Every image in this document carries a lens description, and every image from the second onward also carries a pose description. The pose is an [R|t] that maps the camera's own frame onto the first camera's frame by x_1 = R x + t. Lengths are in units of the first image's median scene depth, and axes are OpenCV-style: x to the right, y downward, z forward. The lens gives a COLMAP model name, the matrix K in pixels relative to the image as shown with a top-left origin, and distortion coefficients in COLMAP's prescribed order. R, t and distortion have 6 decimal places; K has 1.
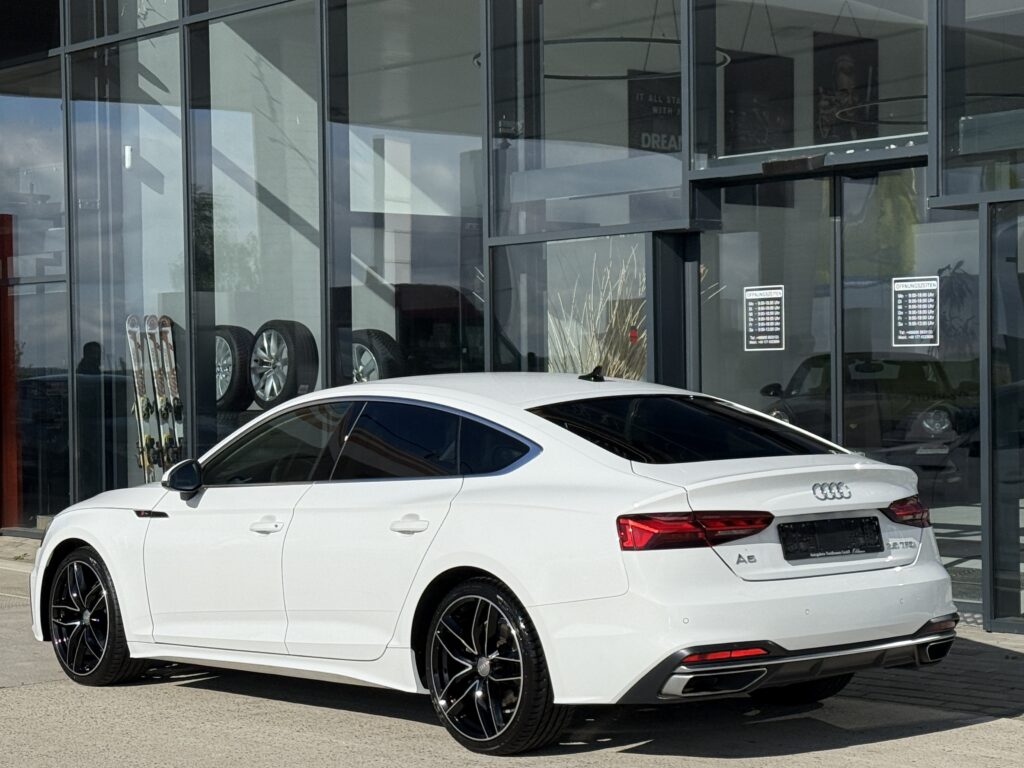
lens RADIAL K [[2205.8, 0, 512.0], [0, 2205.8, 384.0], [0, 0, 1]] dist [0.071457, 0.635834]
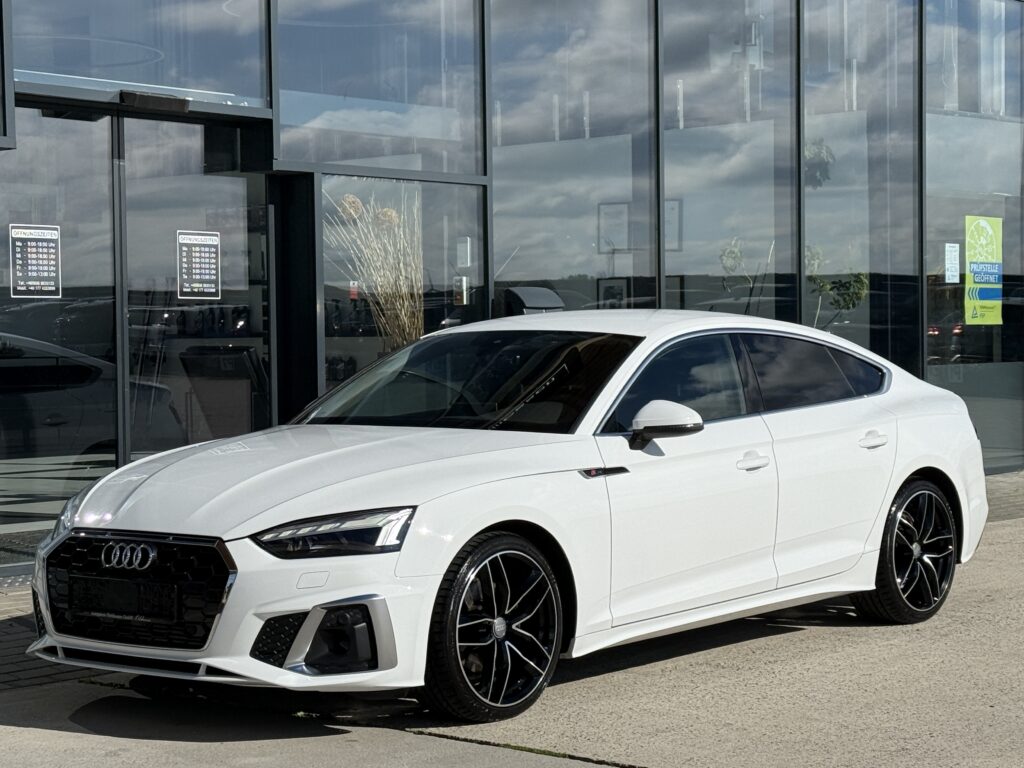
lens RADIAL K [[2205.8, 0, 512.0], [0, 2205.8, 384.0], [0, 0, 1]] dist [0.071457, 0.635834]
pose [[-0.175773, -0.003074, 0.984426, -0.791303], [0.018164, 0.999815, 0.006365, 0.017050], [-0.984263, 0.019000, -0.175684, 0.970809]]
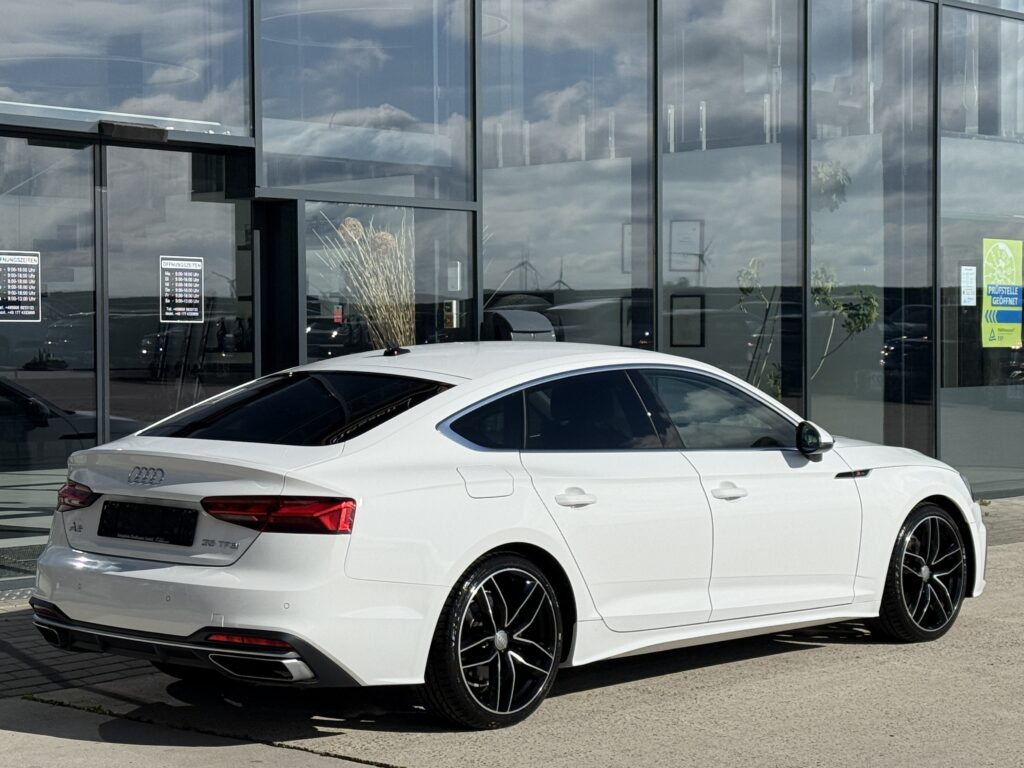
lens RADIAL K [[2208.5, 0, 512.0], [0, 2208.5, 384.0], [0, 0, 1]] dist [0.087076, 0.202900]
pose [[-0.130320, -0.001093, 0.991471, -0.818293], [0.010116, 0.999946, 0.002432, 0.010237], [-0.991420, 0.010347, -0.130302, 0.918496]]
